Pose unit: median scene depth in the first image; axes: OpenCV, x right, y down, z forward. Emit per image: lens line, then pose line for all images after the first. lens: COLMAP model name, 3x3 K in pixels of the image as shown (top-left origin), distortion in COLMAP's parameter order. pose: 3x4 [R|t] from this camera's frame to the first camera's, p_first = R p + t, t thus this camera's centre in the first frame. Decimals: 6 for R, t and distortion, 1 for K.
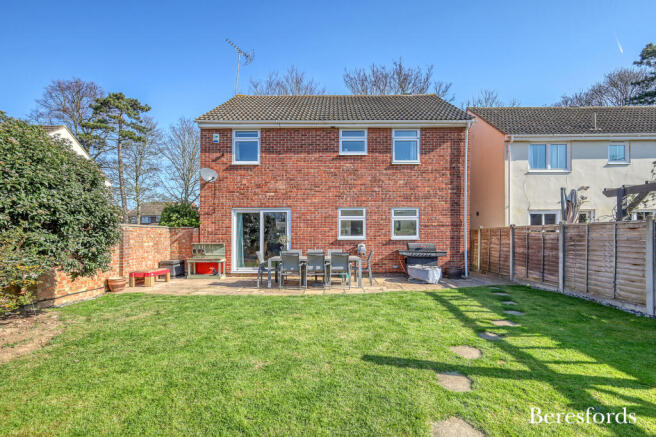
lens RADIAL K [[284.1, 0, 329.4], [0, 284.1, 234.5], [0, 0, 1]] dist [0.007211, -0.002323]
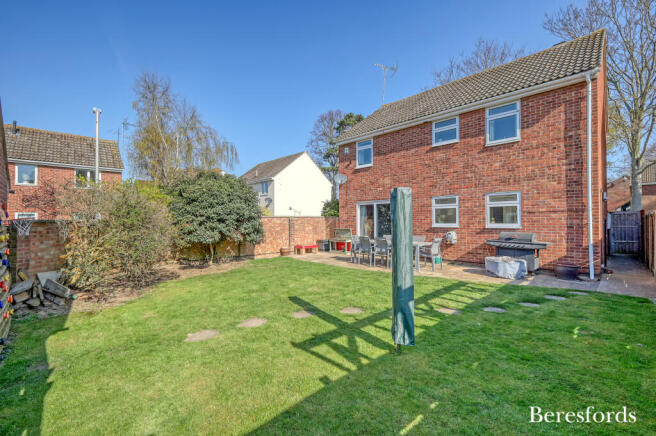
lens RADIAL K [[284.1, 0, 328.5], [0, 284.1, 218.8], [0, 0, 1]] dist [0.007211, -0.002323]
pose [[0.707428, -0.006433, -0.706756, 0.512542], [0.006339, 0.999976, -0.002757, -0.012089], [0.706757, -0.002530, 0.707452, -0.021033]]
